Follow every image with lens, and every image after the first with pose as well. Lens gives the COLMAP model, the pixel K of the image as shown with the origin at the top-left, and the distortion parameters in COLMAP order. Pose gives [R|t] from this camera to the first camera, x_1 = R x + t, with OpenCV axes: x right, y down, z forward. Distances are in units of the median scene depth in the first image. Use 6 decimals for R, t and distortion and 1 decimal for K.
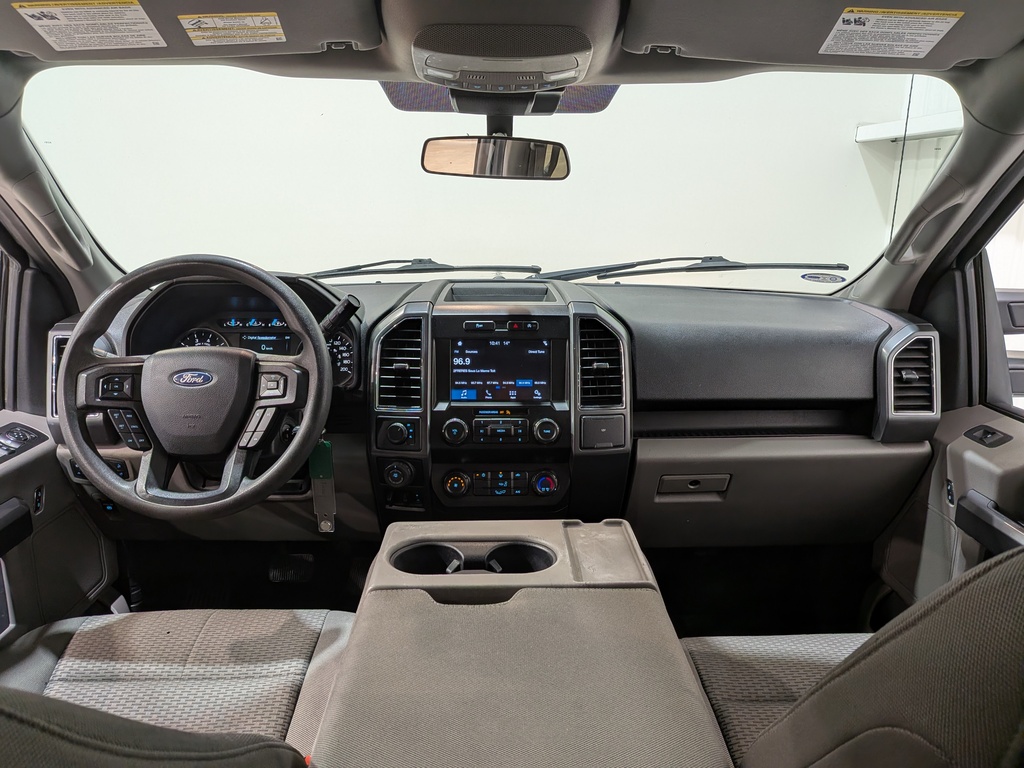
lens RADIAL K [[763.8, 0, 512.0], [0, 763.8, 384.0], [0, 0, 1]] dist [0.072921, -0.120278]
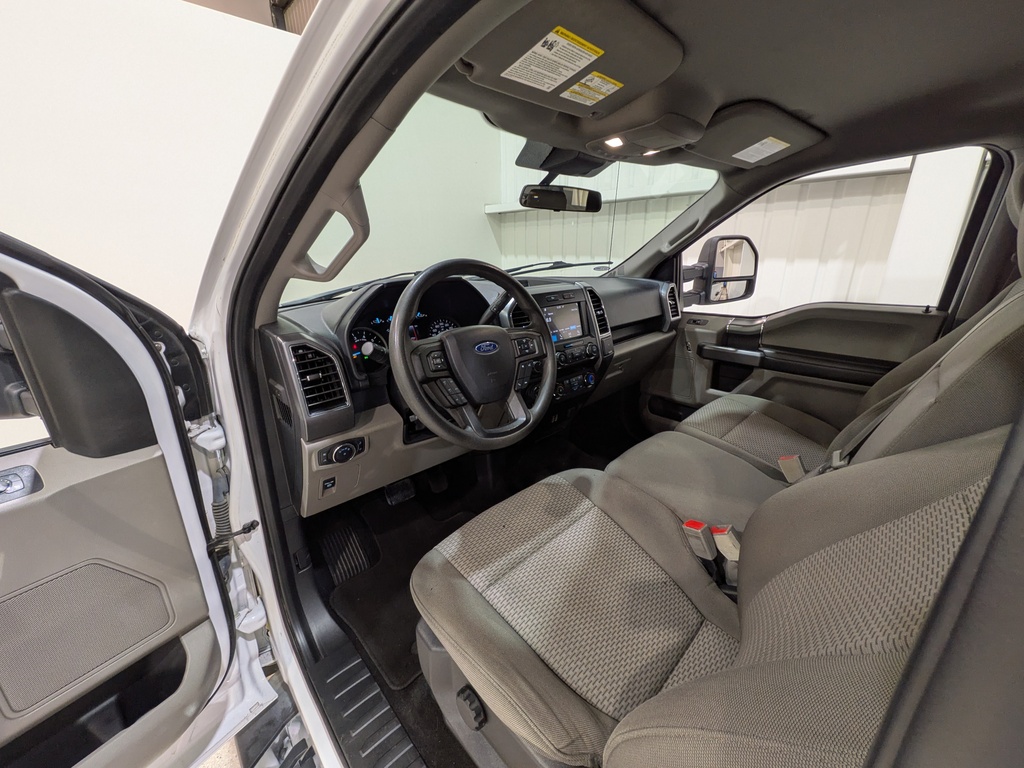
lens RADIAL K [[408.5, 0, 514.7], [0, 408.5, 384.6], [0, 0, 1]] dist [-0.000186, 0.000033]
pose [[0.752586, -0.228913, 0.617425, -0.731312], [0.183073, 0.973402, 0.137743, -0.029108], [-0.632534, 0.009371, 0.774476, 0.342798]]
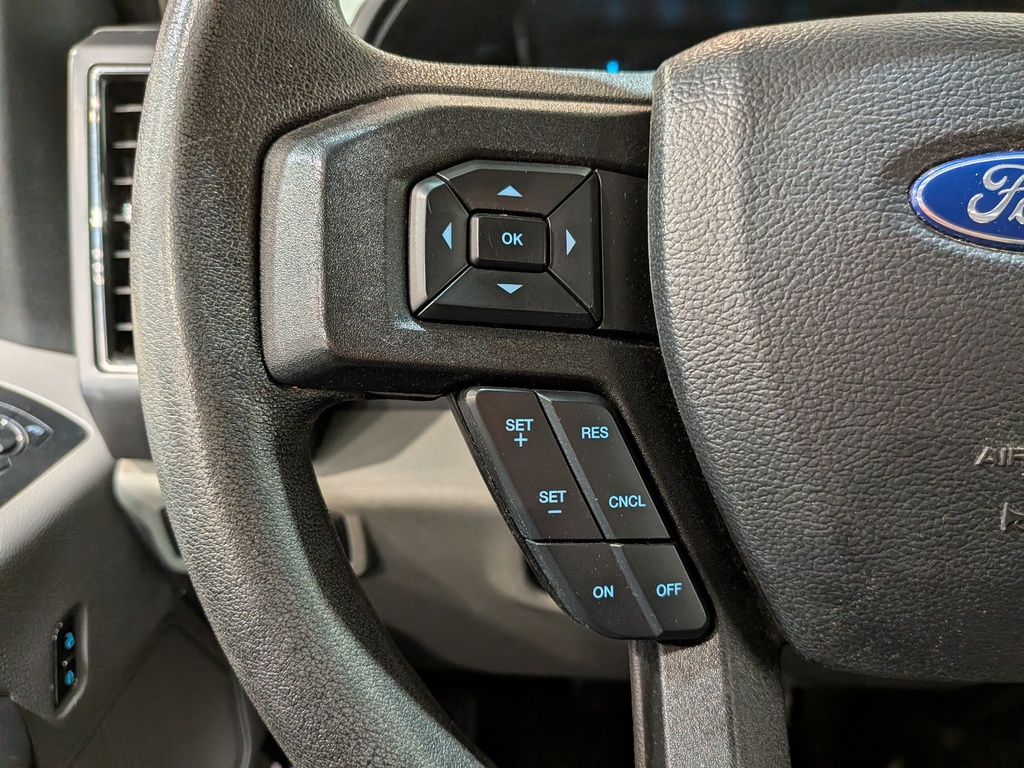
lens RADIAL K [[833.5, 0, 516.7], [0, 833.5, 415.7], [0, 0, 1]] dist [-0.038284, -0.005289]
pose [[0.998163, 0.035913, -0.048790, -0.435405], [-0.028268, 0.988402, 0.149209, 0.011463], [0.053582, -0.147556, 0.987601, 0.720981]]
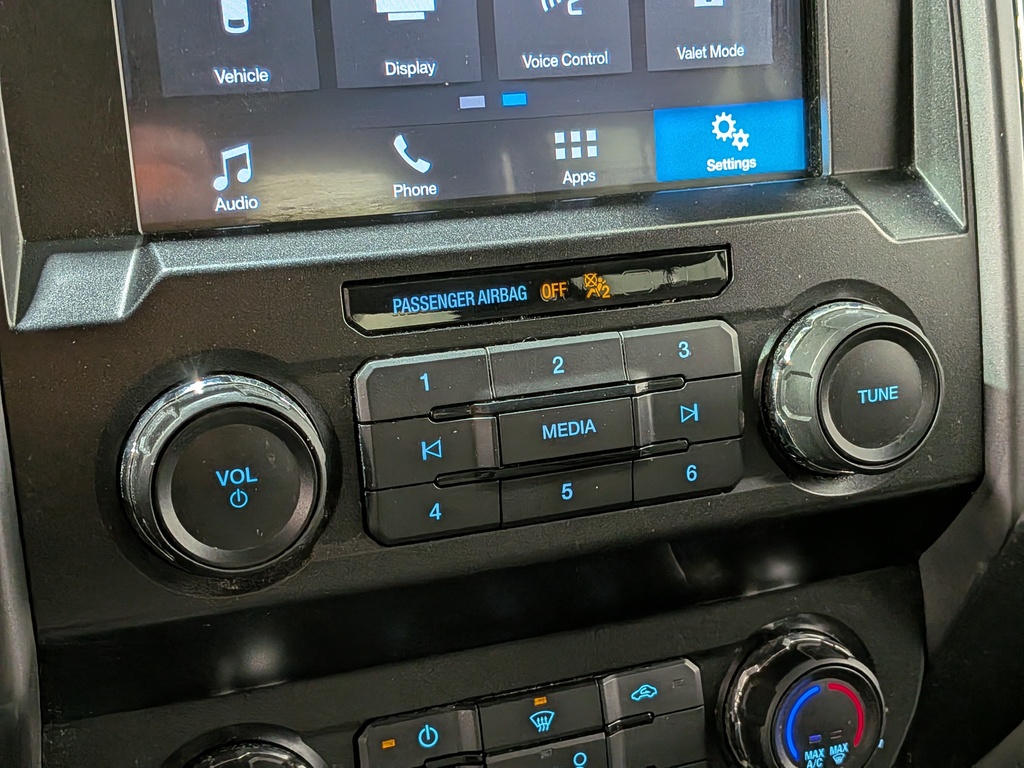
lens RADIAL K [[1514.9, 0, 507.4], [0, 1514.9, 433.2], [0, 0, 1]] dist [0.146034, -0.319197]
pose [[0.941679, -0.125629, 0.312183, -0.107251], [0.074543, 0.982528, 0.170535, 0.015584], [-0.328153, -0.137318, 0.934591, 0.746342]]
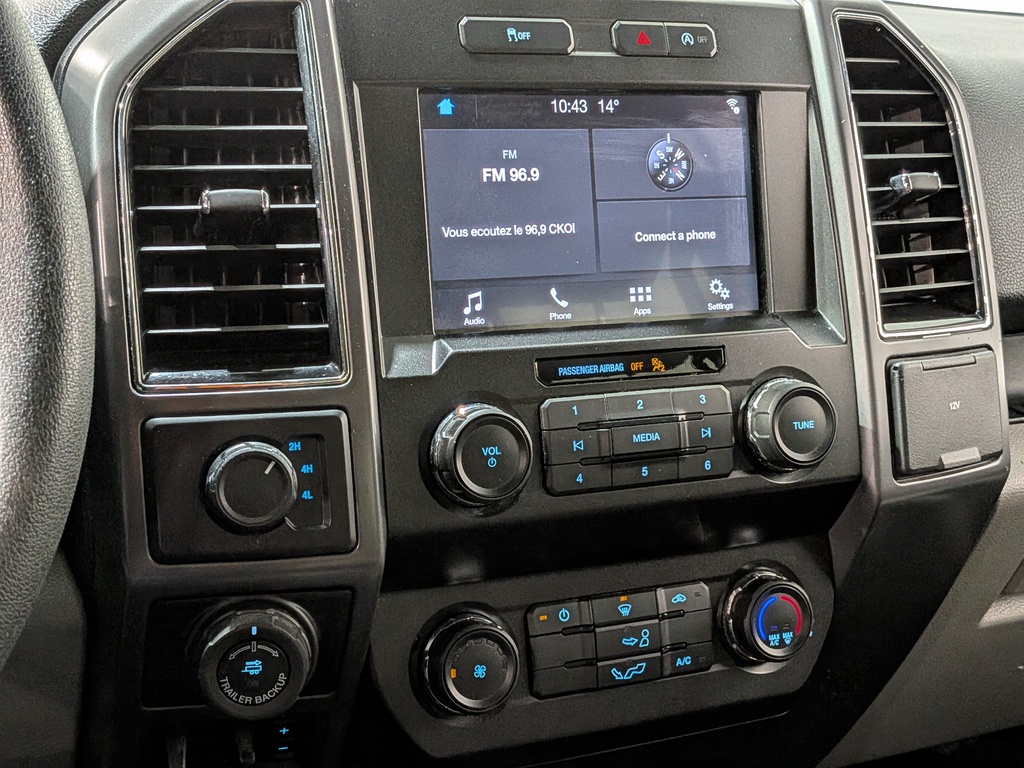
lens RADIAL K [[1507.4, 0, 511.9], [0, 1507.4, 358.0], [0, 0, 1]] dist [0.113446, -0.081250]
pose [[0.920443, -0.065462, 0.385357, -0.249384], [0.066924, 0.997712, 0.009634, 0.026430], [-0.385106, 0.016922, 0.922717, 0.540024]]
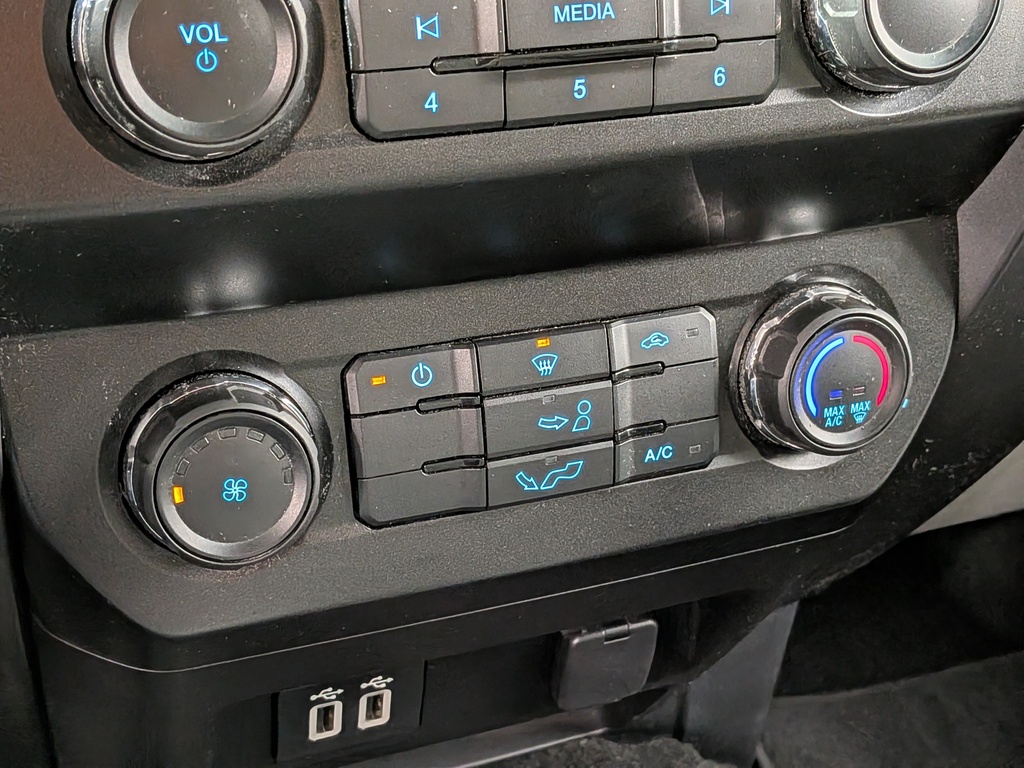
lens RADIAL K [[1514.9, 0, 507.4], [0, 1514.9, 433.2], [0, 0, 1]] dist [0.146034, -0.319197]
pose [[0.942292, -0.150076, 0.299271, -0.105372], [0.057817, 0.953415, 0.296068, 0.052318], [-0.329762, -0.261680, 0.907072, 0.764508]]
